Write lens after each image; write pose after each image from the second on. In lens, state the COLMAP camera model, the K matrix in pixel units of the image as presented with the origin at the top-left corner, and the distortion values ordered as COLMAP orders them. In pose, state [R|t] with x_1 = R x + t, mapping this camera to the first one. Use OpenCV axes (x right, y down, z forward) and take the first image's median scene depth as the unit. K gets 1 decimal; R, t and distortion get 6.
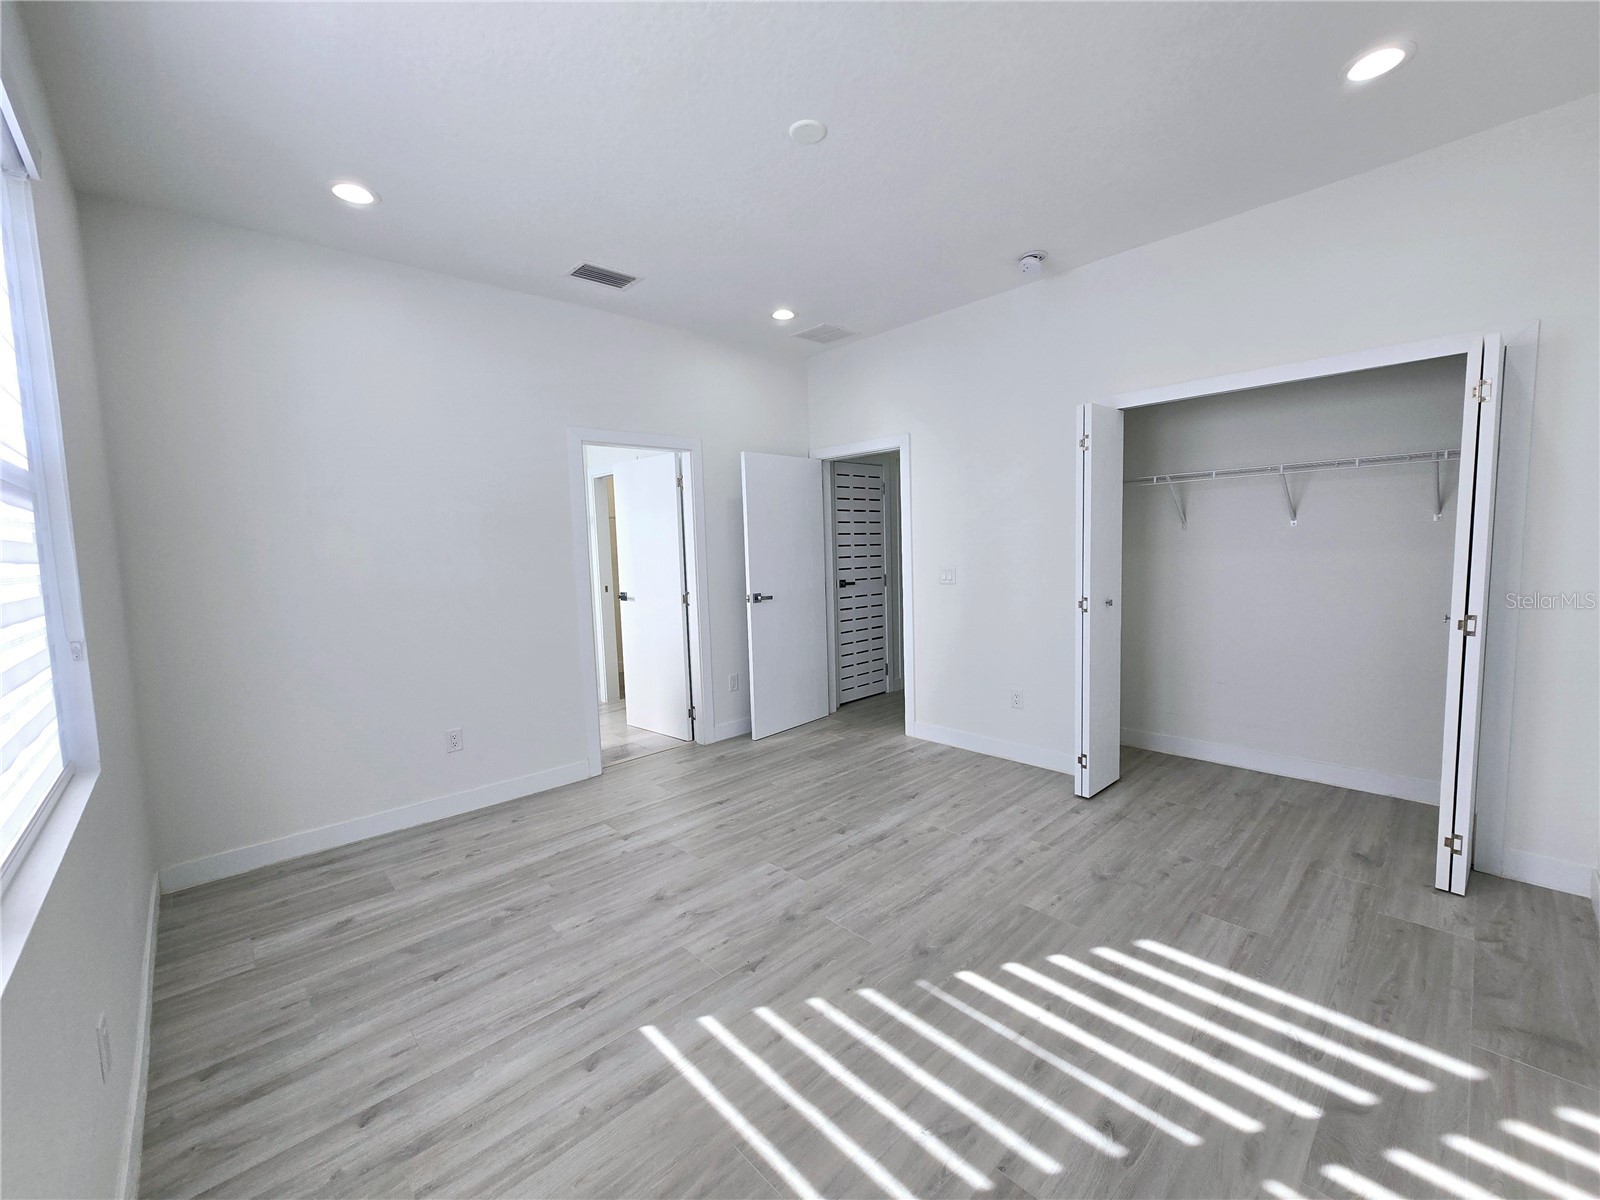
lens RADIAL K [[656.5, 0, 813.9], [0, 656.5, 599.9], [0, 0, 1]] dist [-0.001245, -0.000750]
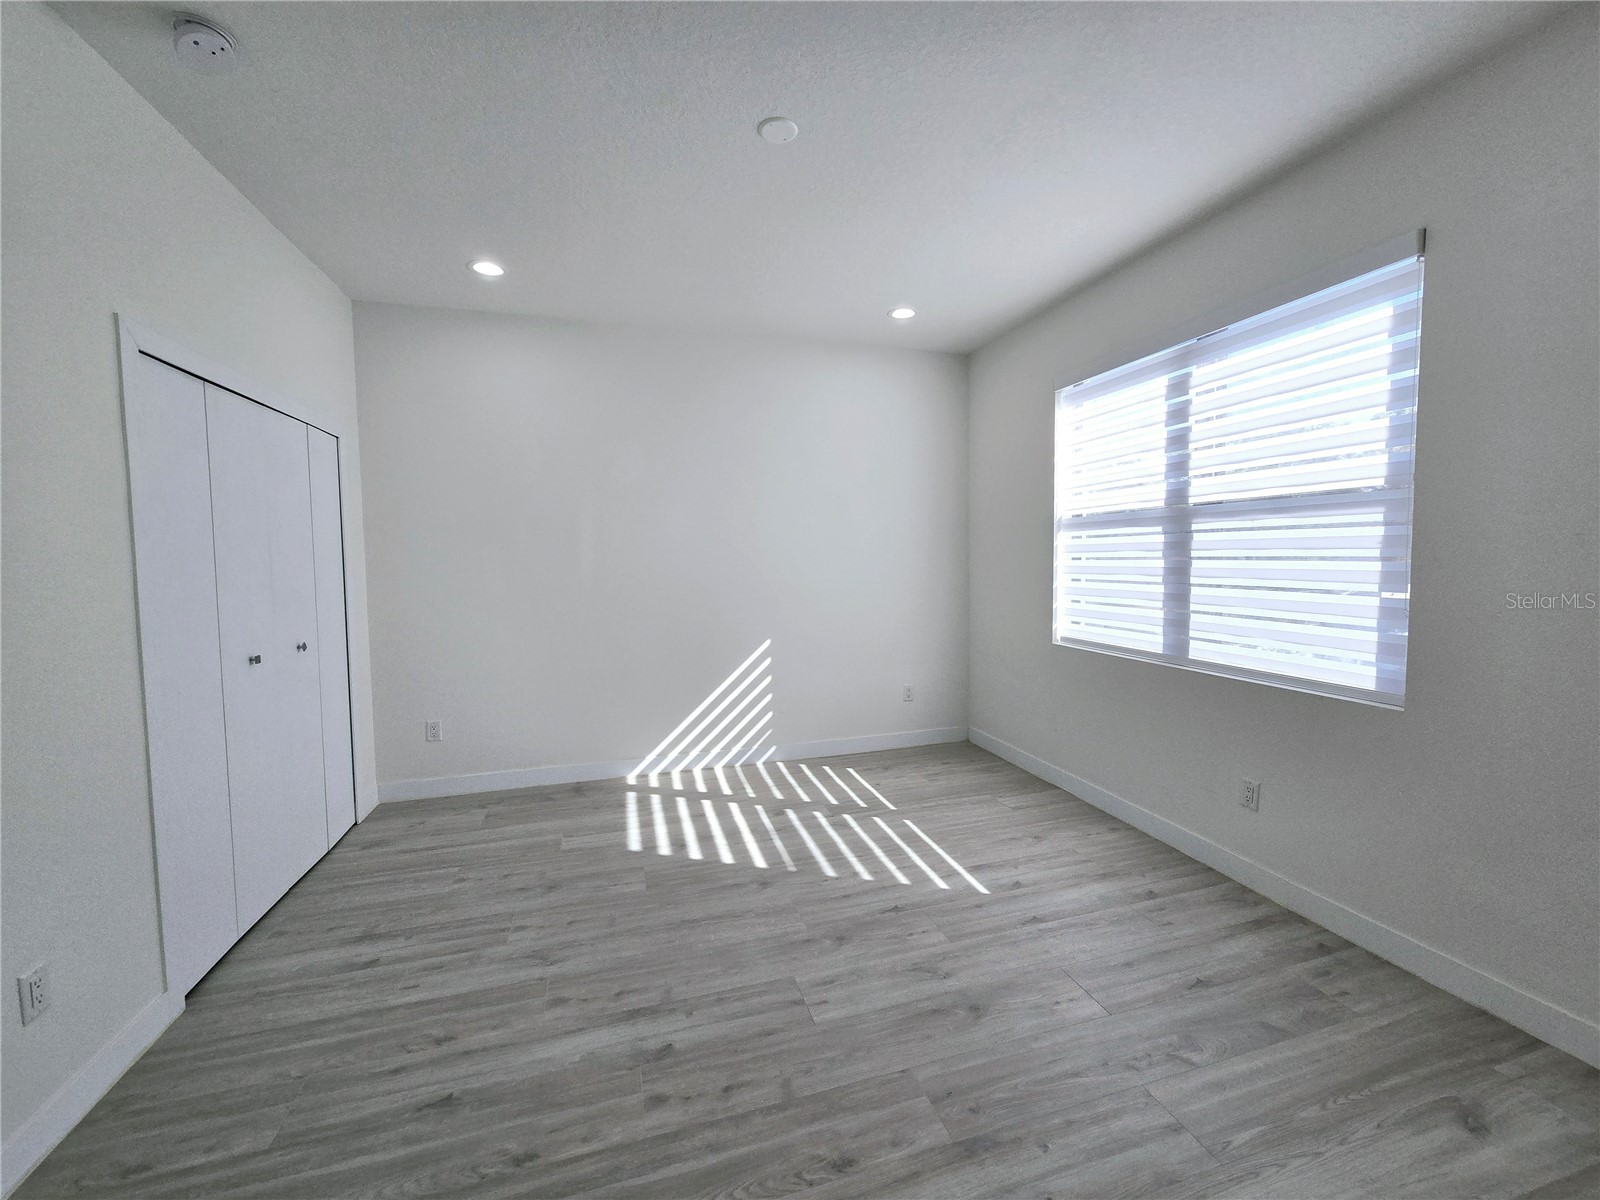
lens RADIAL K [[656.5, 0, 812.7], [0, 656.5, 604.9], [0, 0, 1]] dist [-0.001245, -0.000750]
pose [[-0.888294, 0.006109, 0.459235, -0.465236], [0.078115, 0.987352, 0.137963, -0.152635], [-0.452584, 0.158425, -0.877536, 1.851894]]
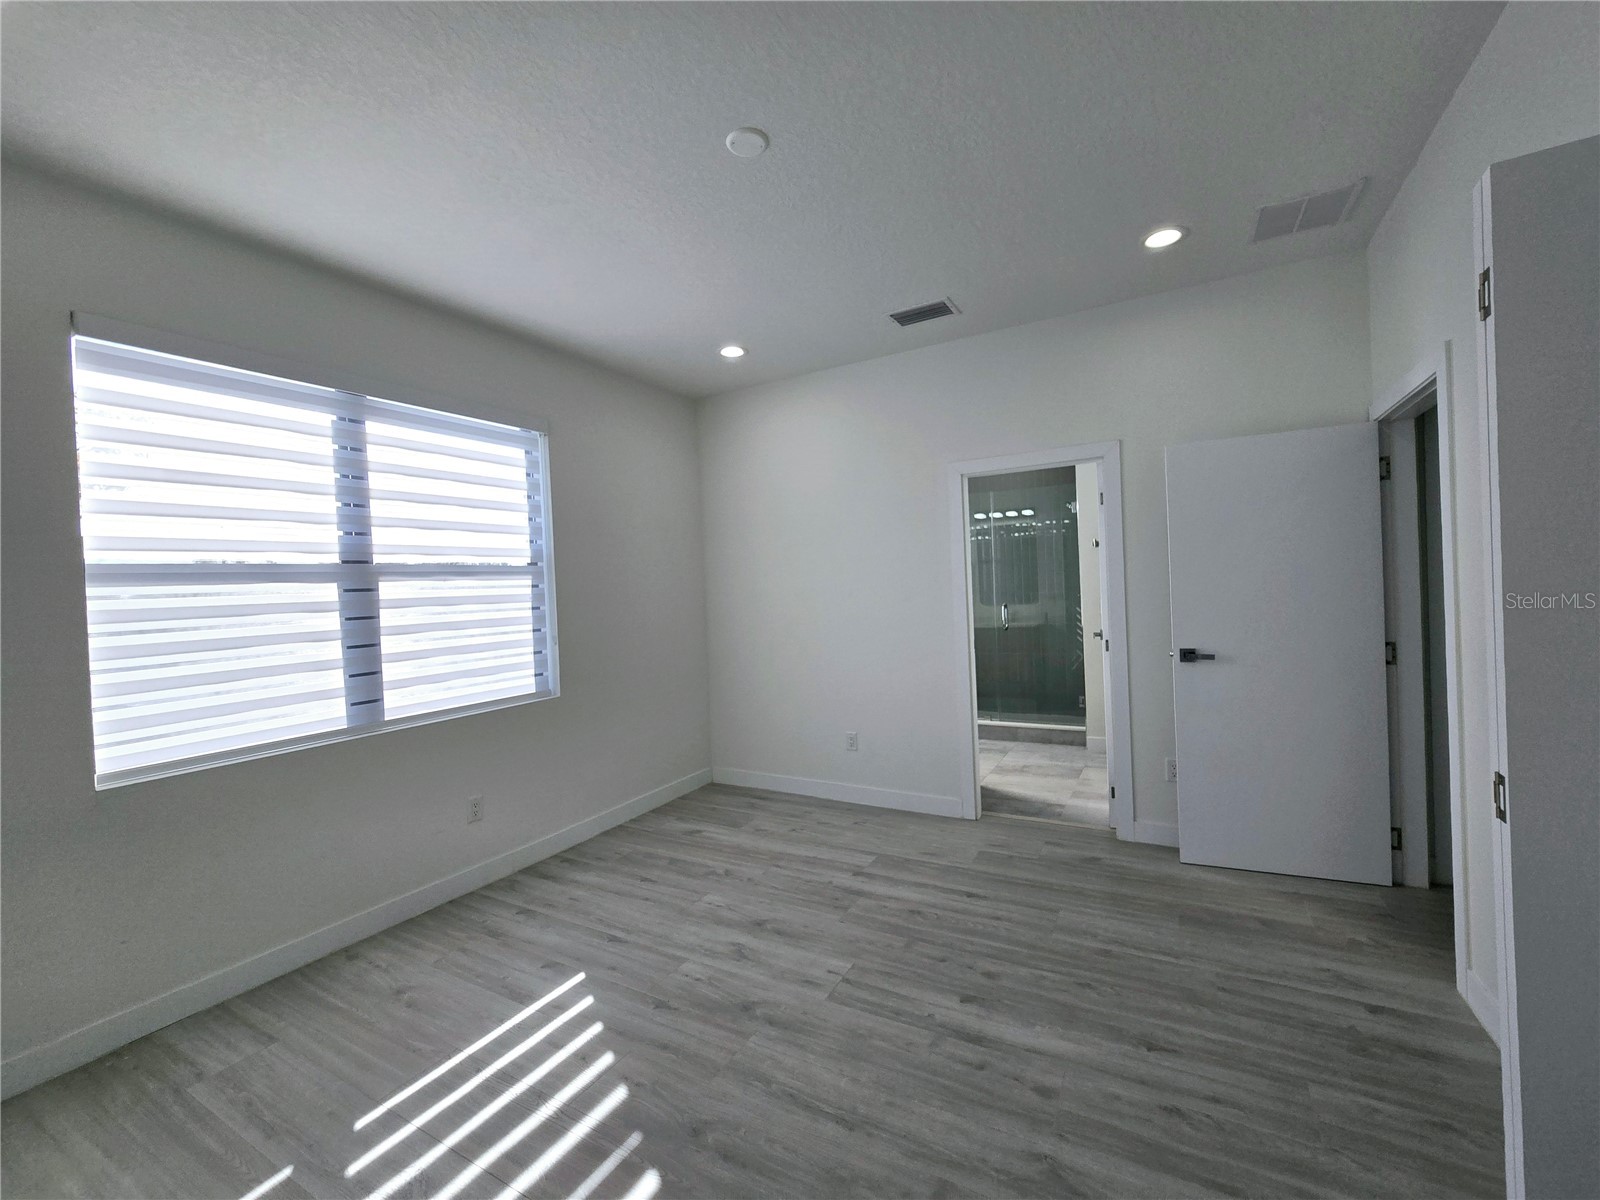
lens RADIAL K [[656.5, 0, 812.0], [0, 656.5, 604.5], [0, 0, 1]] dist [-0.001245, -0.000750]
pose [[0.289921, 0.045617, -0.955963, 0.862486], [-0.049403, 0.998245, 0.032651, -0.114142], [0.955775, 0.037761, 0.291666, 0.820360]]
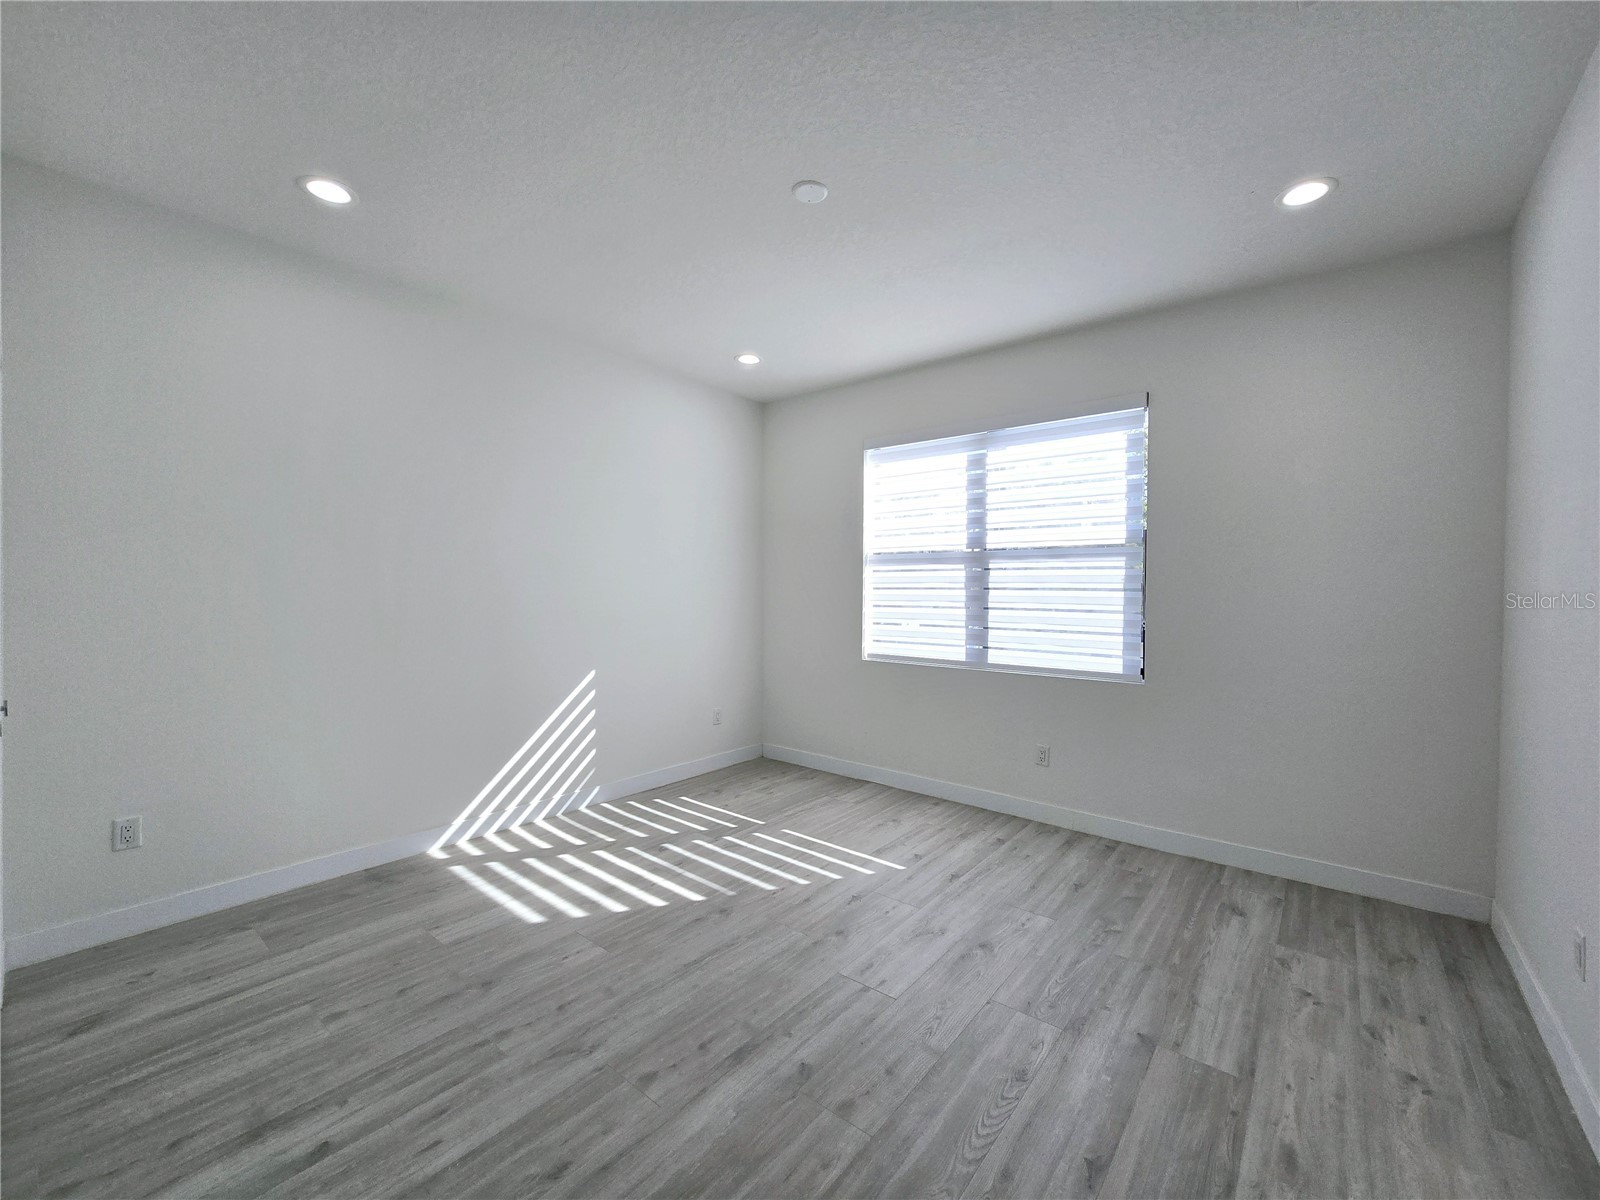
lens RADIAL K [[656.5, 0, 813.4], [0, 656.5, 604.2], [0, 0, 1]] dist [-0.001245, -0.000750]
pose [[-0.992030, 0.025014, -0.123493, 0.128001], [0.011214, 0.993735, 0.111201, -0.165413], [0.125501, 0.108930, -0.986095, 2.034762]]
